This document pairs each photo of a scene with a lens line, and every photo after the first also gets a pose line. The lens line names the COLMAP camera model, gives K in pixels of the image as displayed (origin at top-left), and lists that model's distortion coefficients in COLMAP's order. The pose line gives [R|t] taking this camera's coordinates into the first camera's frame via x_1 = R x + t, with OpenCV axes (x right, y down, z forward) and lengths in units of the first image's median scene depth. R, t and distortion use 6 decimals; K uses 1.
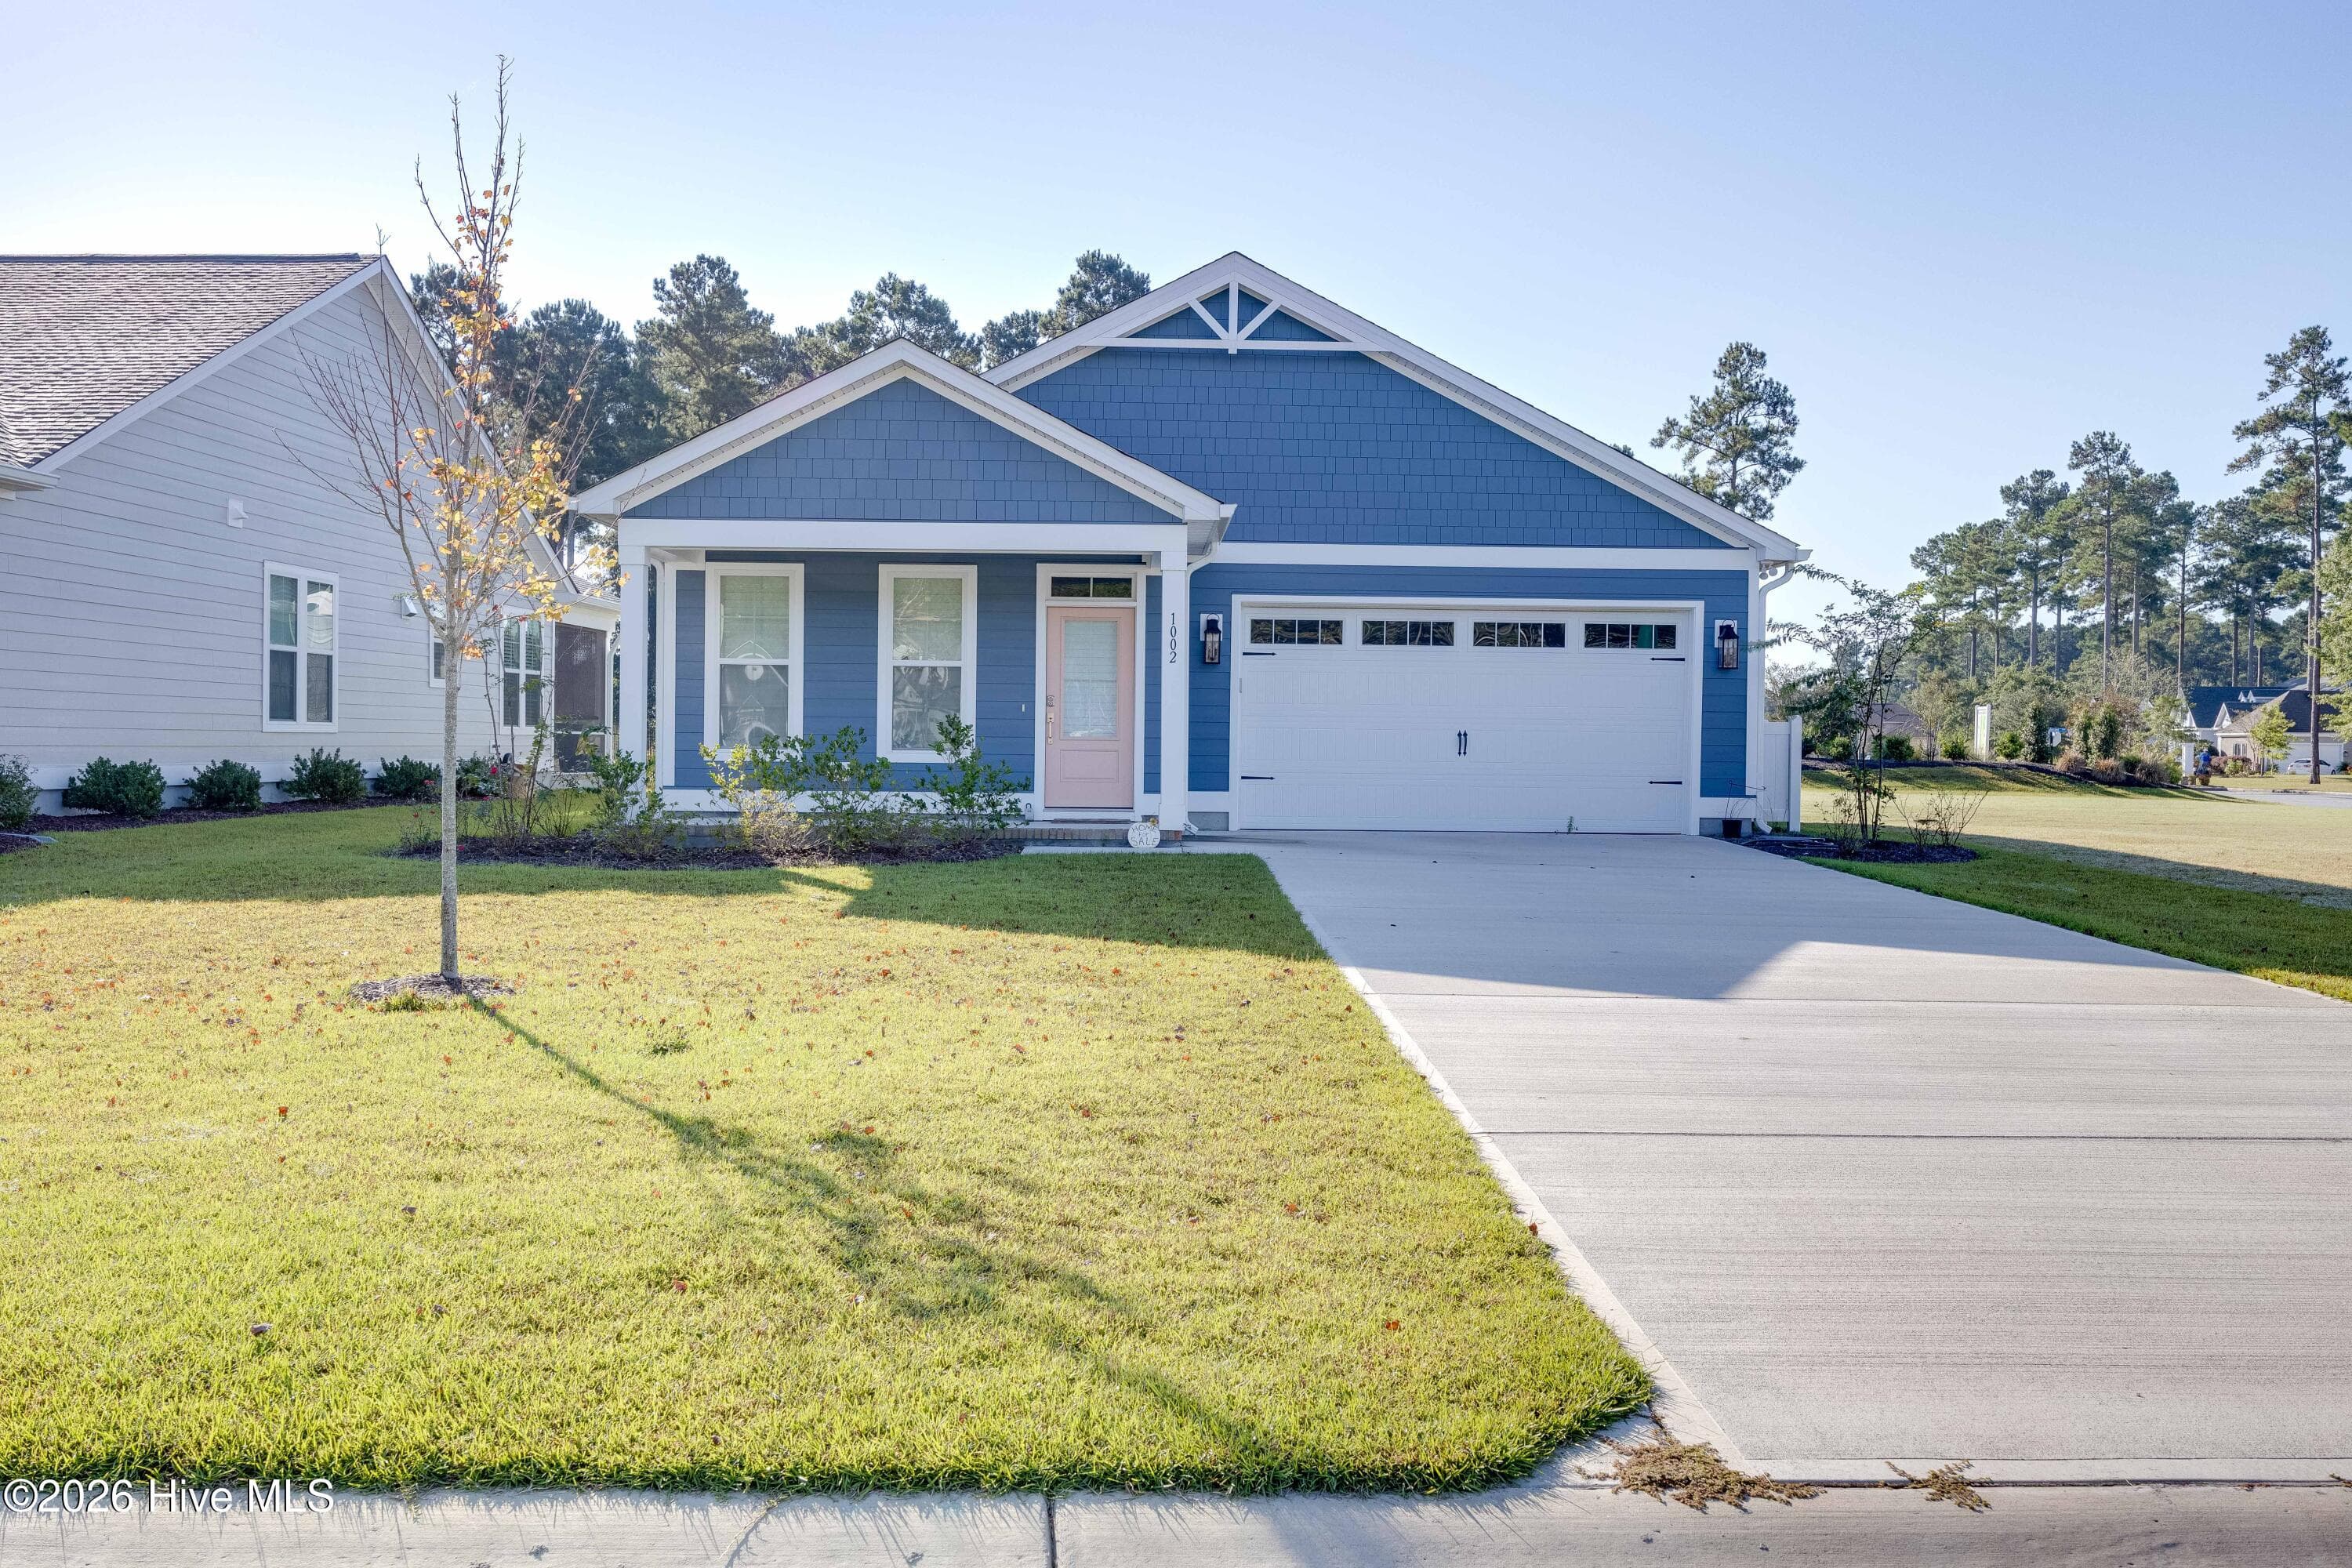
lens RADIAL K [[1992.0, 0, 1183.1], [0, 1992.0, 766.6], [0, 0, 1]] dist [-0.011220, 0.016261]
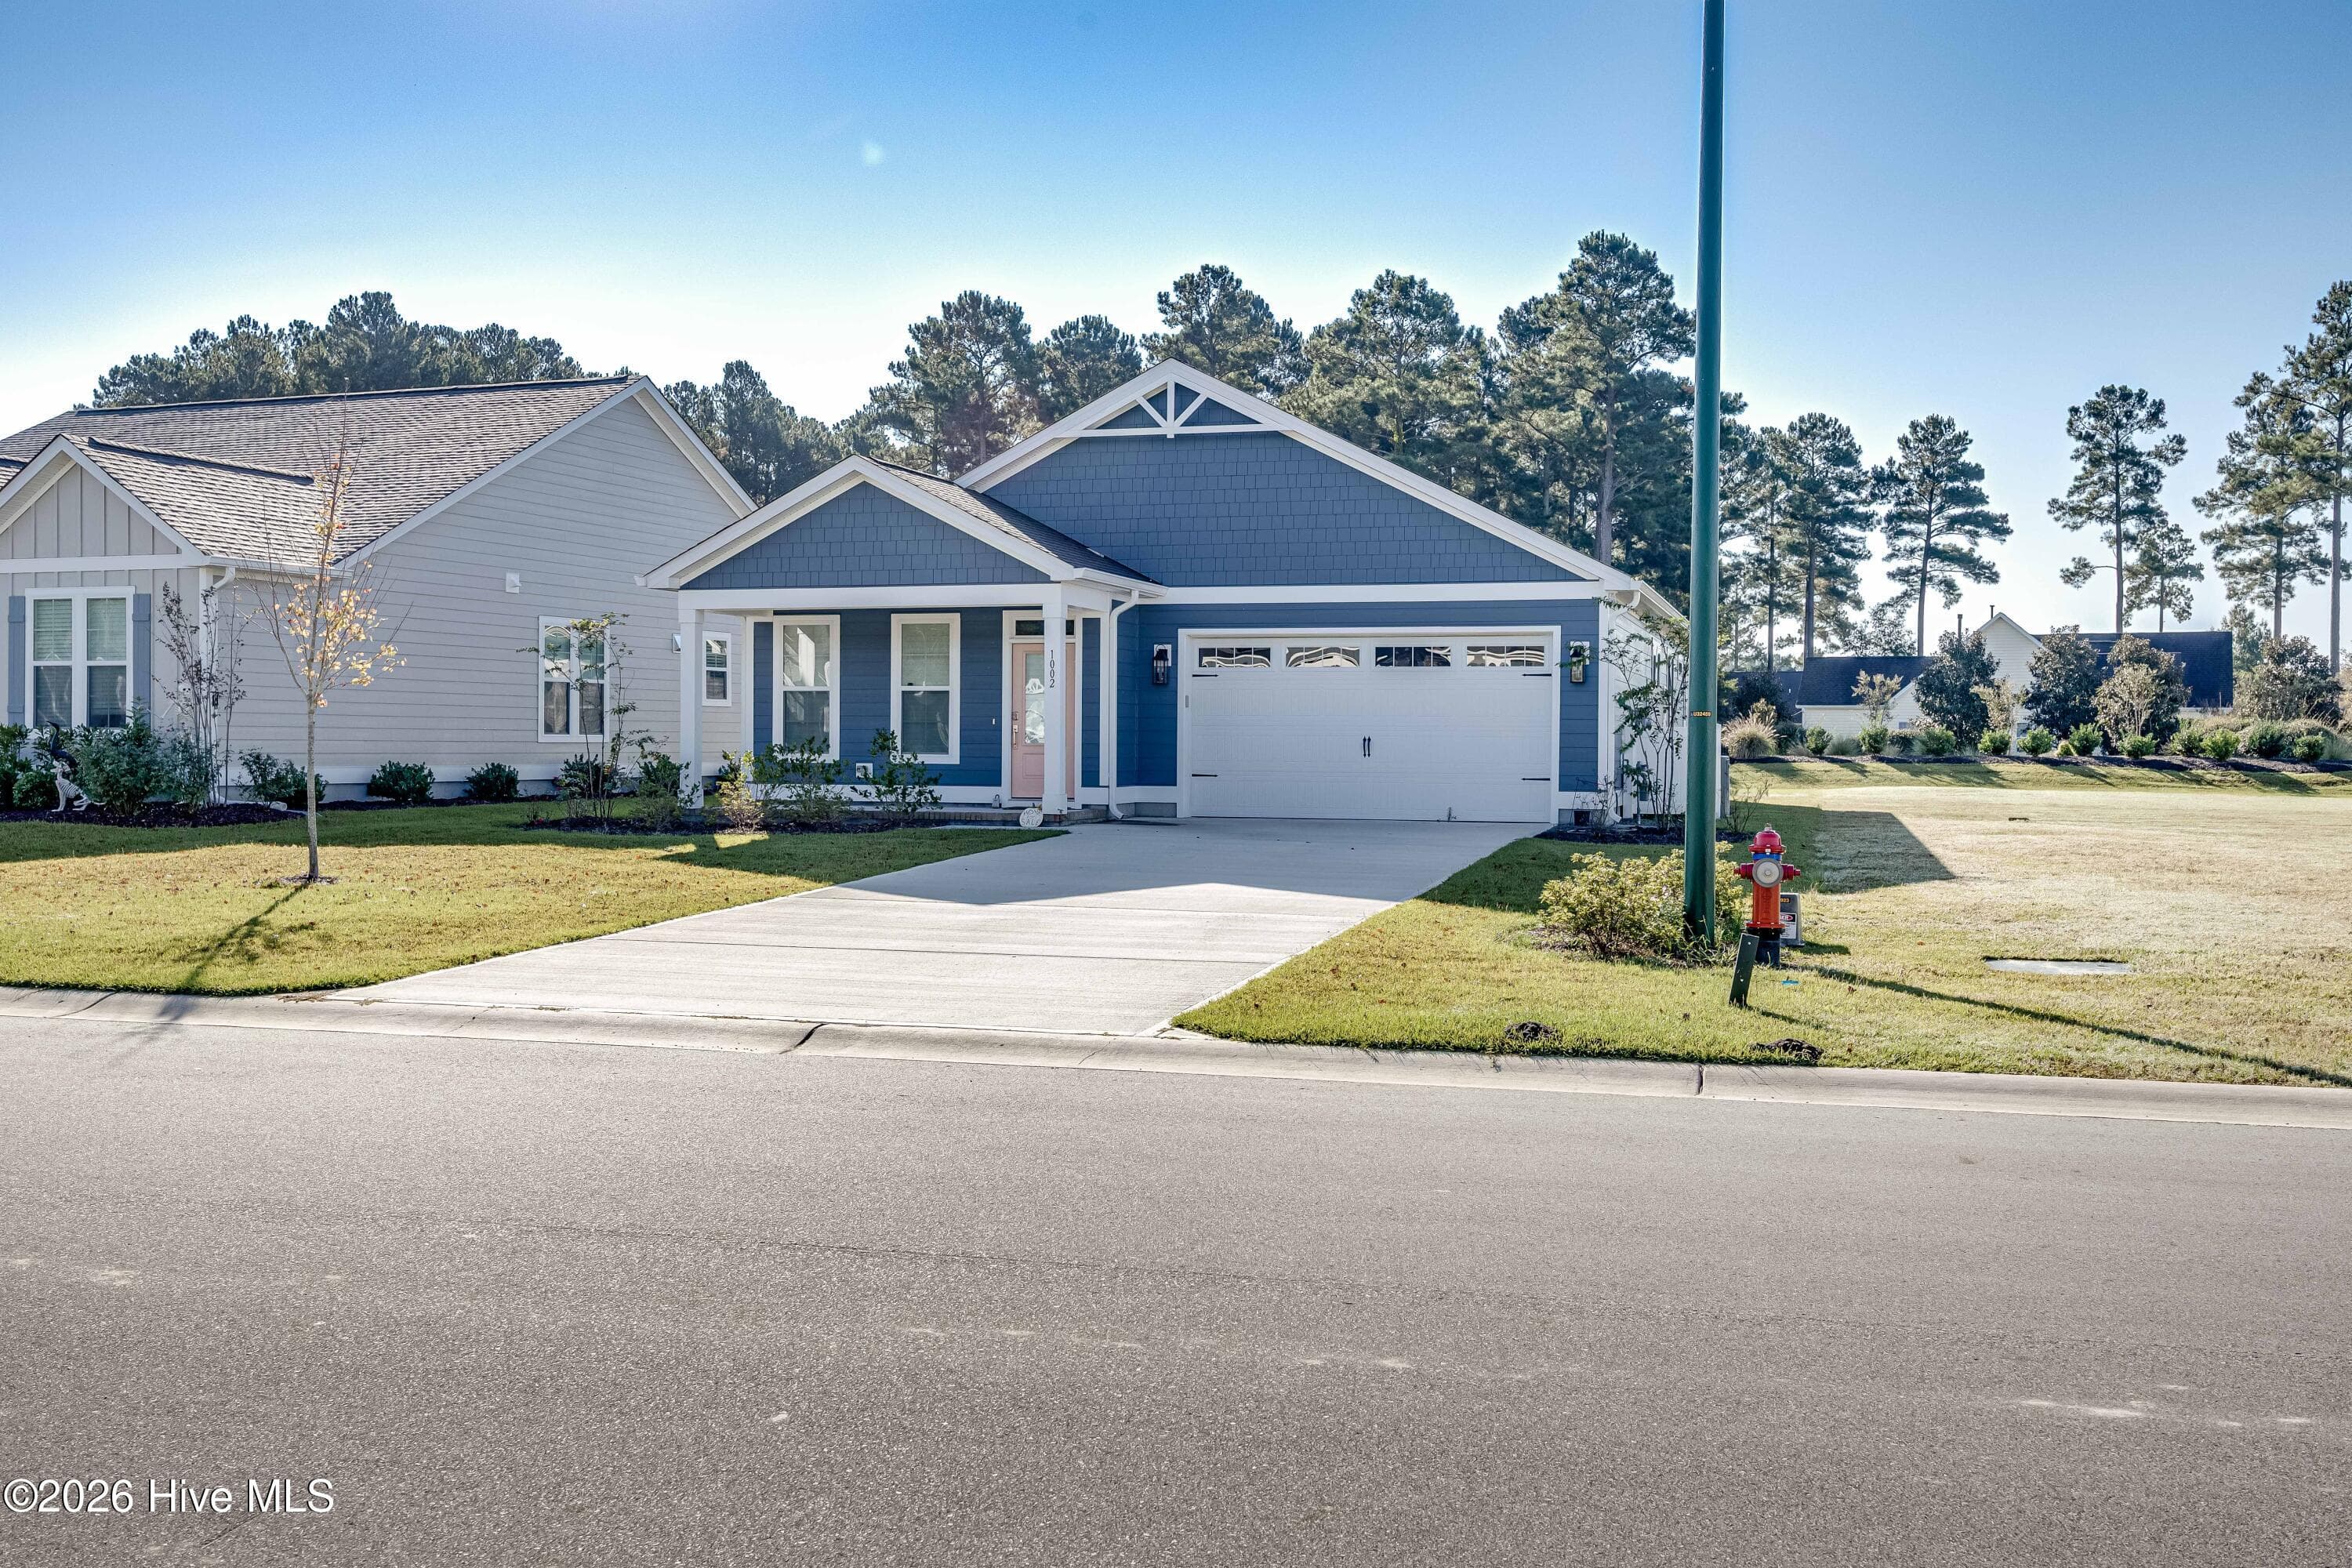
lens RADIAL K [[2201.6, 0, 1195.9], [0, 2201.6, 728.0], [0, 0, 1]] dist [-0.008313, 0.000000]
pose [[0.953106, -0.007261, -0.302549, 0.448289], [0.001115, 0.999790, -0.020483, 0.004238], [0.302634, 0.019185, 0.952914, -0.309531]]
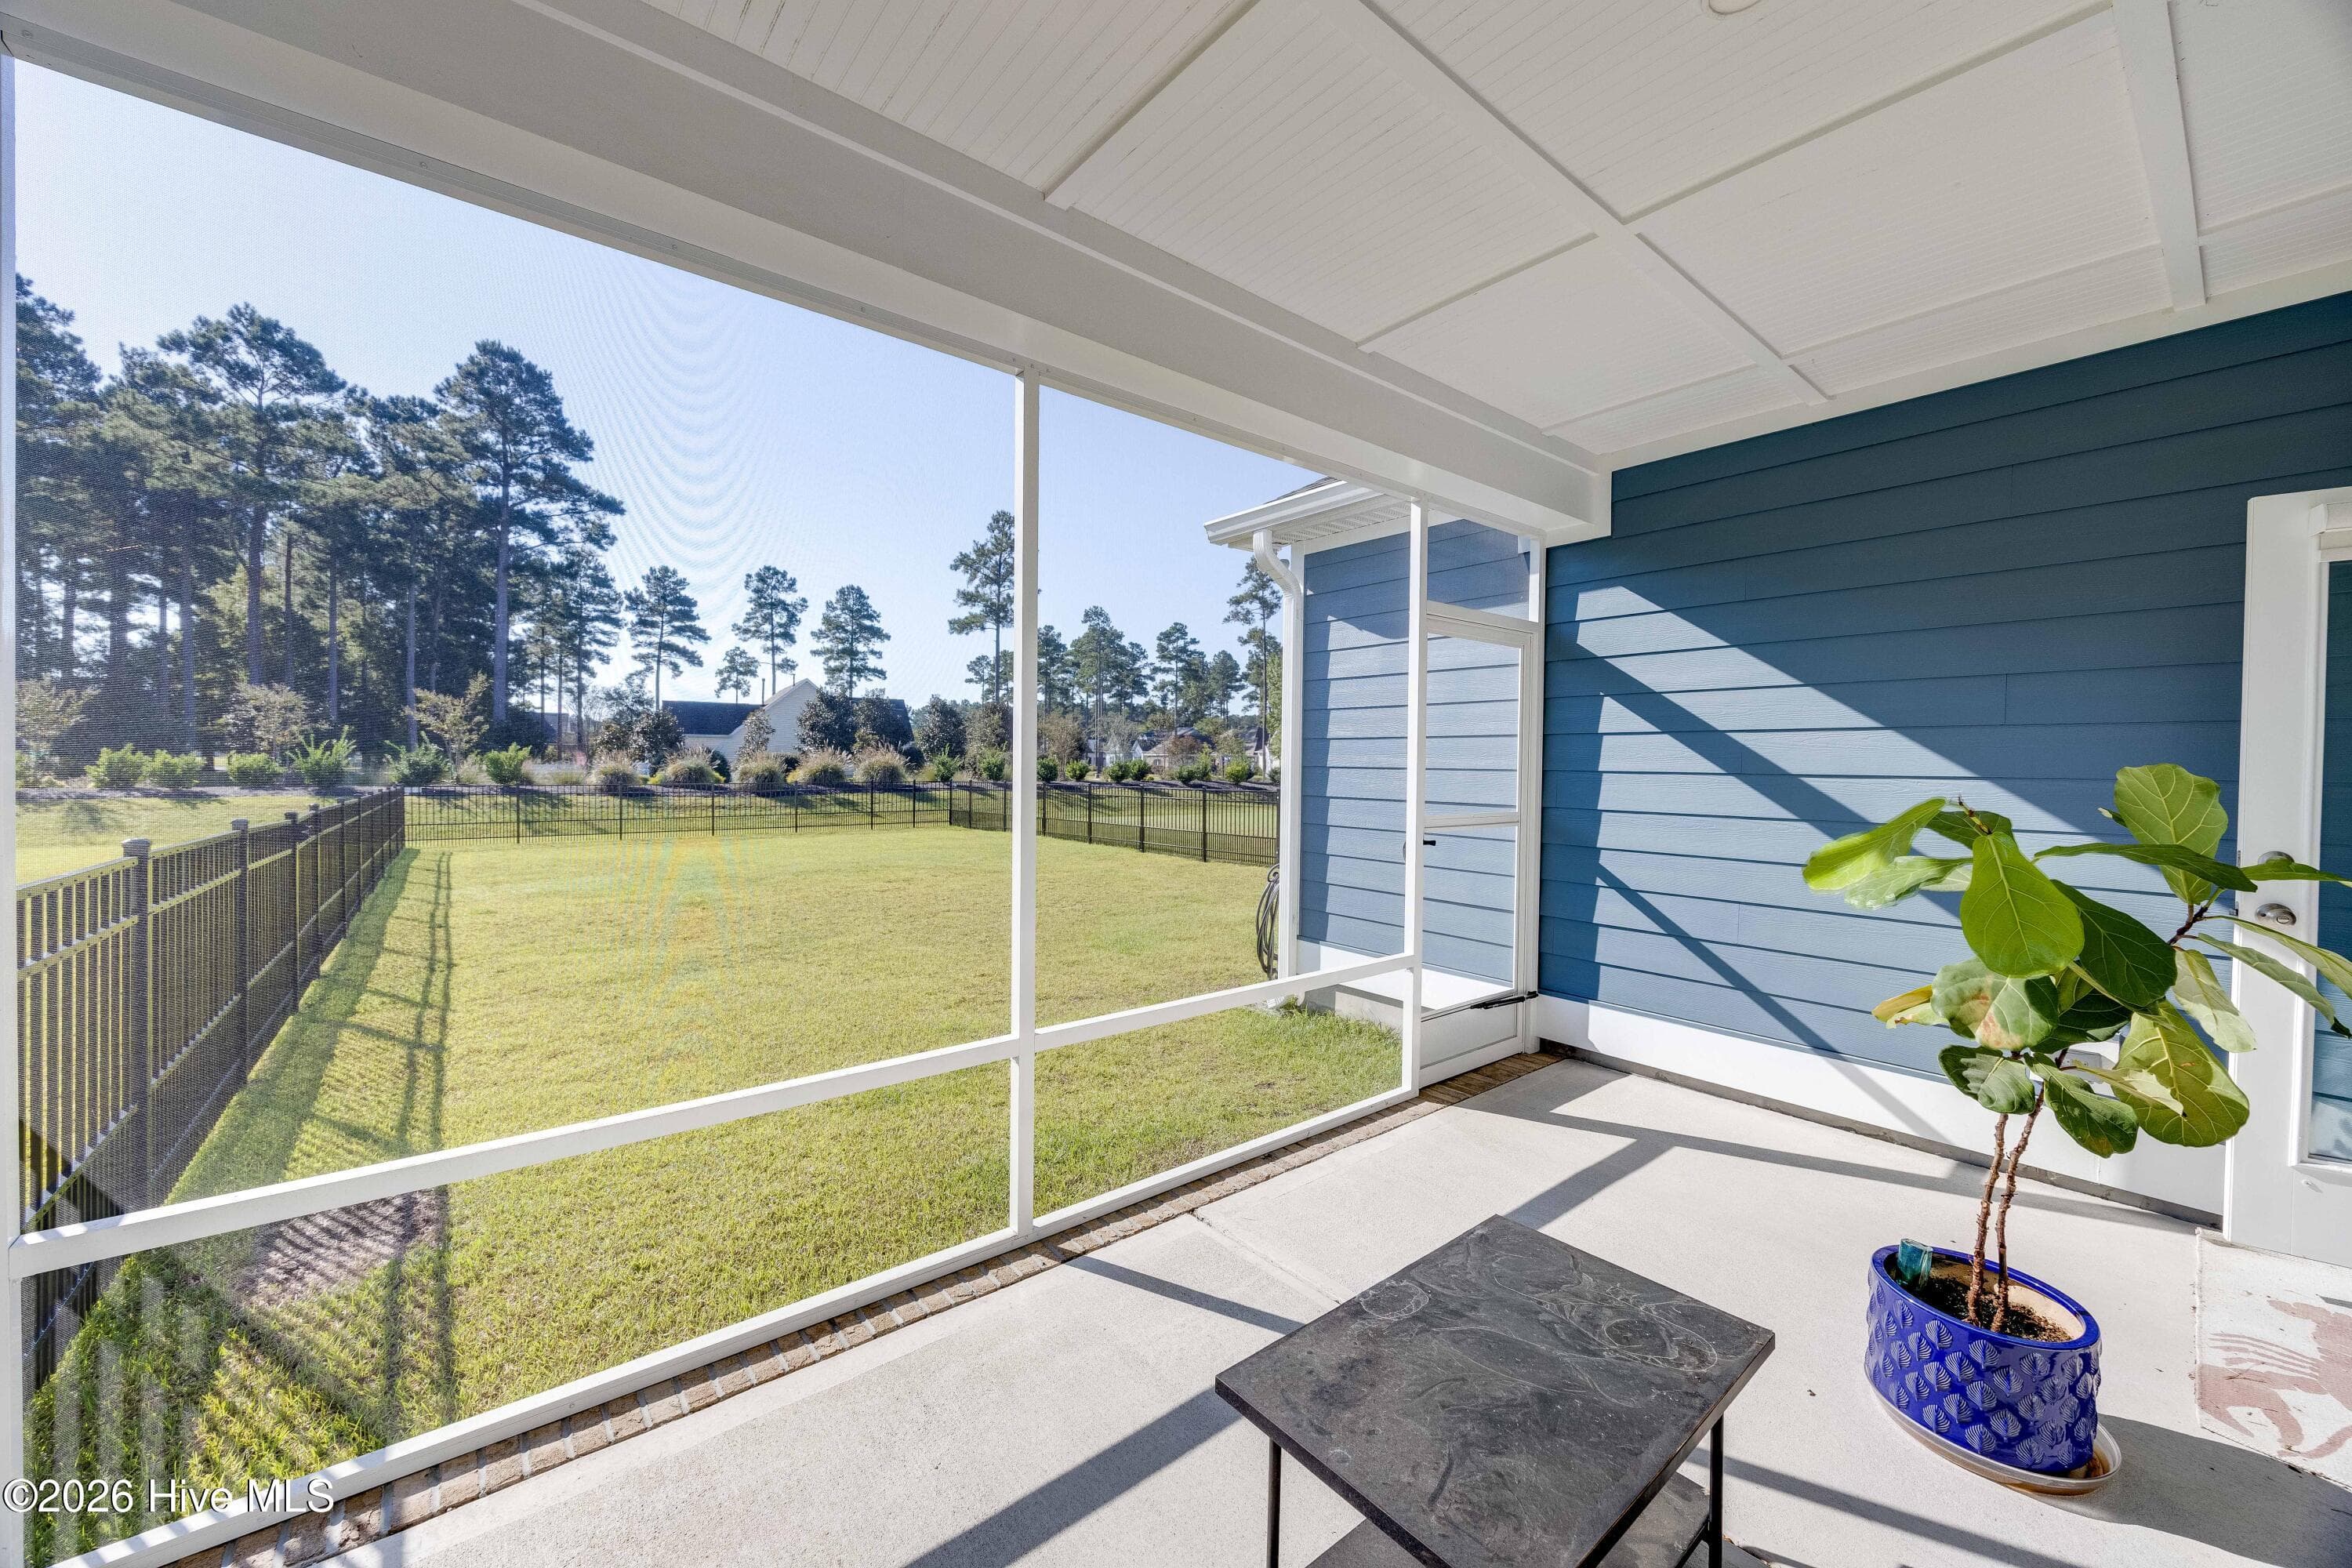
lens RADIAL K [[886.7, 0, 1167.9], [0, 886.7, 777.2], [0, 0, 1]] dist [-0.002418, -0.000989]
pose [[0.797329, -0.011113, 0.603443, -0.226974], [0.002718, 0.999886, 0.014823, -0.048517], [-0.603539, -0.010178, 0.797268, 1.737825]]
